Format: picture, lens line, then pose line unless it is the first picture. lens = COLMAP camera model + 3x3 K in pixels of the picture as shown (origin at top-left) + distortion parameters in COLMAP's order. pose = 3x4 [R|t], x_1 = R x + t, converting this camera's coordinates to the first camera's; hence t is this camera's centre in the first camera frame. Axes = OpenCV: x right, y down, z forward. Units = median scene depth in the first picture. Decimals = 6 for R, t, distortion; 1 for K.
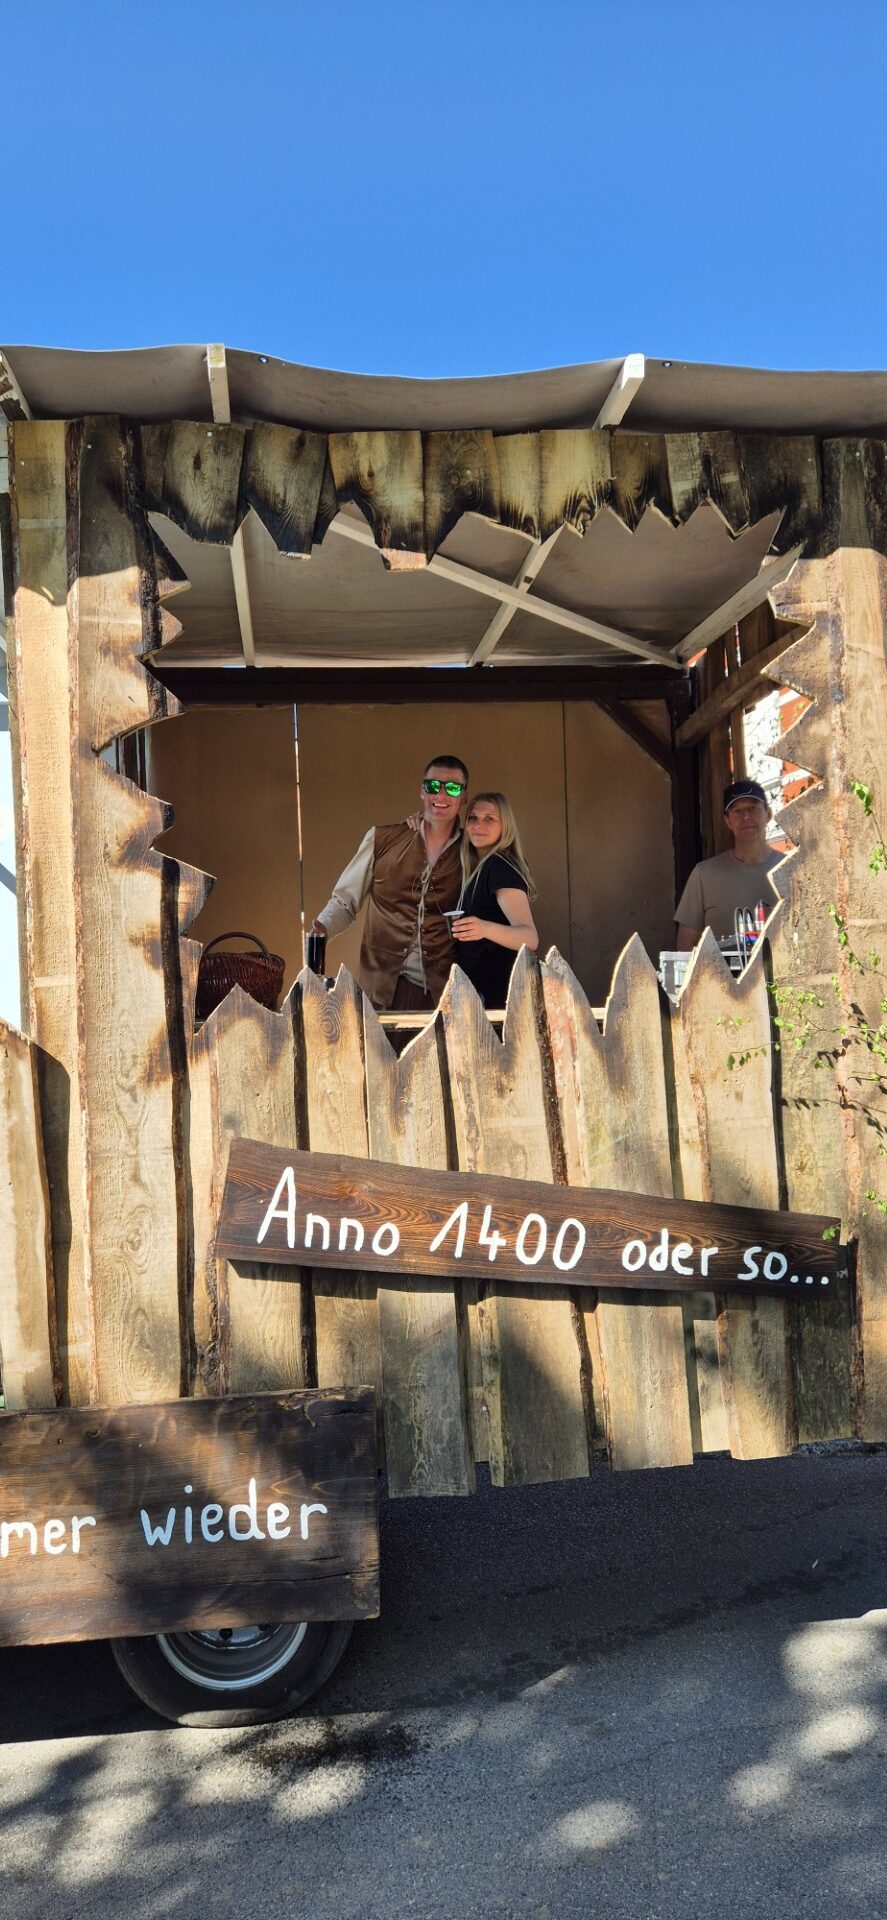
lens RADIAL K [[1198.6, 0, 449.3], [0, 1198.6, 954.1], [0, 0, 1]] dist [0.047277, -0.055648]
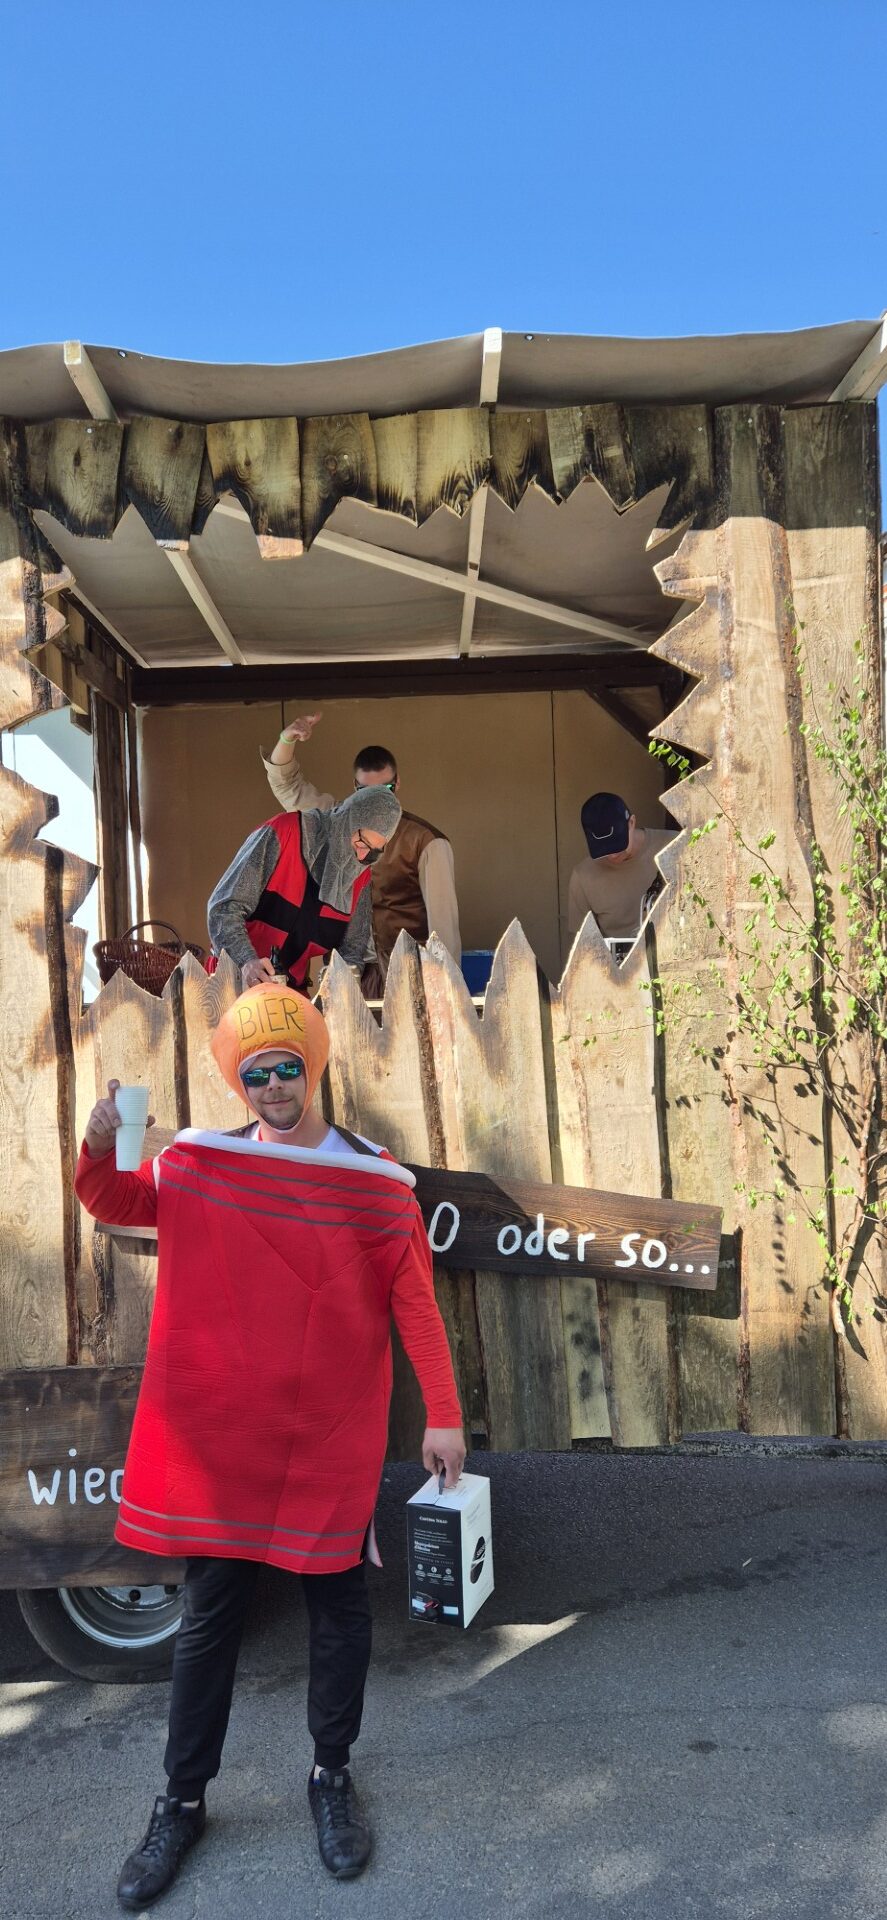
lens RADIAL K [[1211.0, 0, 435.5], [0, 1211.0, 984.2], [0, 0, 1]] dist [0.048110, -0.056335]
pose [[0.994602, 0.000023, -0.103768, 0.196455], [0.002085, 0.999794, 0.020210, 0.017216], [0.103747, -0.020317, 0.994396, -0.006650]]
